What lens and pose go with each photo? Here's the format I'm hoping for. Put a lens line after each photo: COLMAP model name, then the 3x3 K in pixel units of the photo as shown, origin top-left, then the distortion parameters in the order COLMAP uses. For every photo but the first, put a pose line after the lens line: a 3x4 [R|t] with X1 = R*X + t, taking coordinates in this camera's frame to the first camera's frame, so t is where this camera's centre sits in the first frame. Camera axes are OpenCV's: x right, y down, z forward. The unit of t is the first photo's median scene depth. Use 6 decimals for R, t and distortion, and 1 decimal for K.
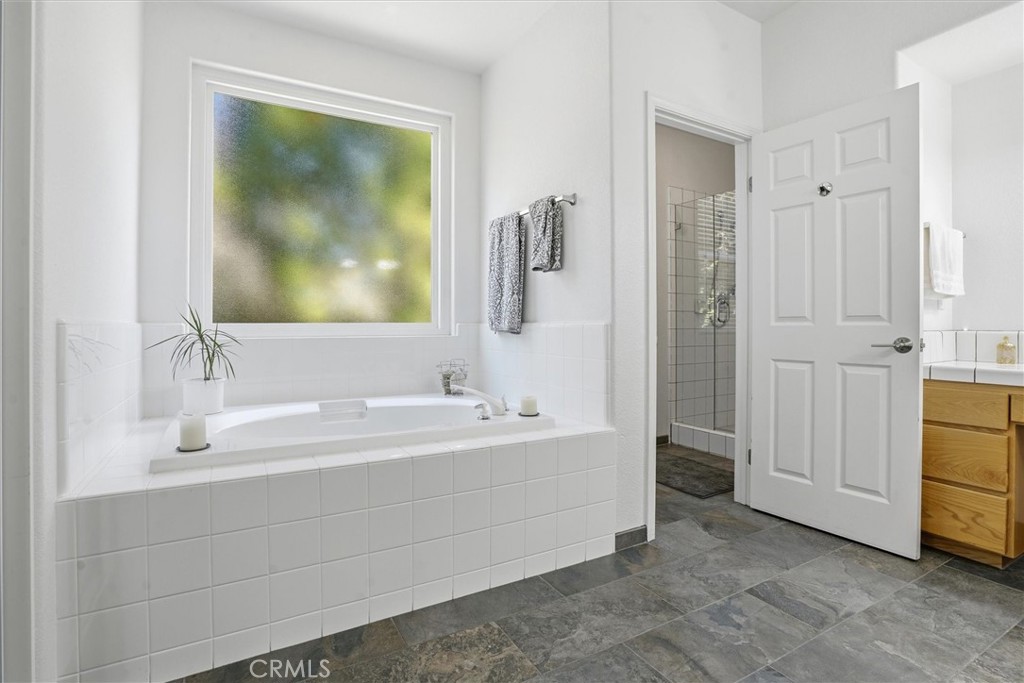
lens RADIAL K [[501.4, 0, 507.7], [0, 501.4, 327.2], [0, 0, 1]] dist [-0.006533, 0.000520]
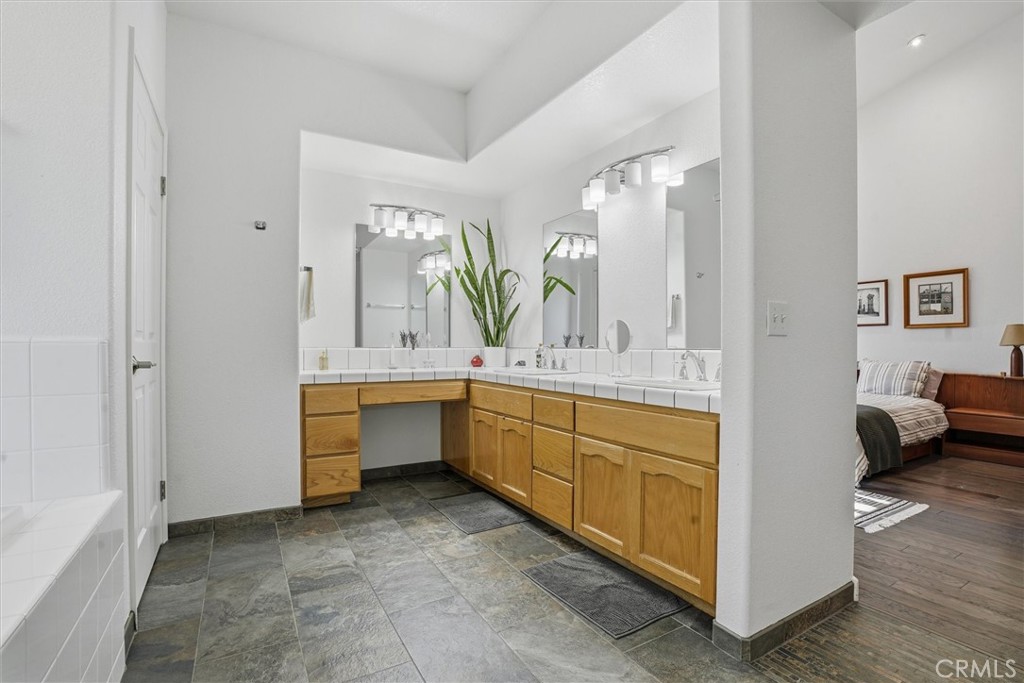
lens RADIAL K [[476.3, 0, 514.1], [0, 476.3, 348.7], [0, 0, 1]] dist [0.001207, 0.000240]
pose [[0.001917, -0.002792, 0.999994, -0.501369], [-0.002728, 0.999992, 0.002797, 0.005253], [-0.999994, -0.002734, 0.001909, 0.509897]]
